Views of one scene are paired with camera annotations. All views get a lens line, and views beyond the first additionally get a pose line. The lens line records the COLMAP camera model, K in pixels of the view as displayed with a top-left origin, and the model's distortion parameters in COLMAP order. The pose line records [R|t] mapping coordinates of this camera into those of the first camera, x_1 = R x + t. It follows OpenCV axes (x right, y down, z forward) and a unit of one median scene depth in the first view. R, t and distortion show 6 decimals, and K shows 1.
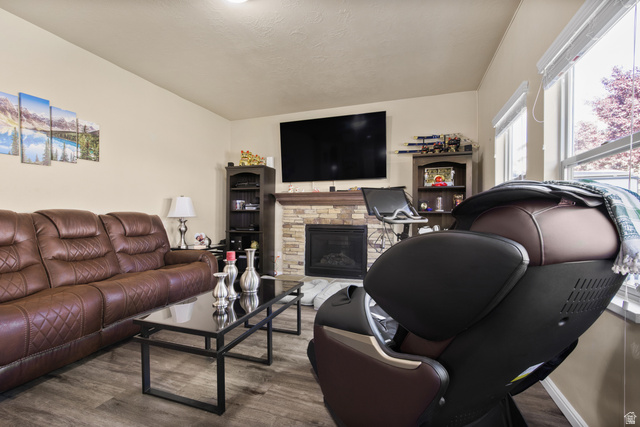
lens RADIAL K [[288.9, 0, 316.5], [0, 288.9, 216.4], [0, 0, 1]] dist [-0.017943, 0.006207]
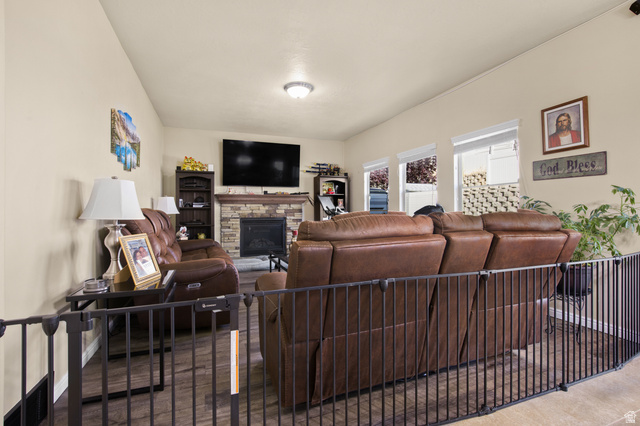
lens RADIAL K [[288.9, 0, 311.2], [0, 288.9, 209.0], [0, 0, 1]] dist [-0.017943, 0.006207]
pose [[0.765443, -0.007627, 0.643459, -0.648850], [0.018543, 0.999776, -0.010208, 0.005088], [-0.643237, 0.019746, 0.765412, -0.225230]]
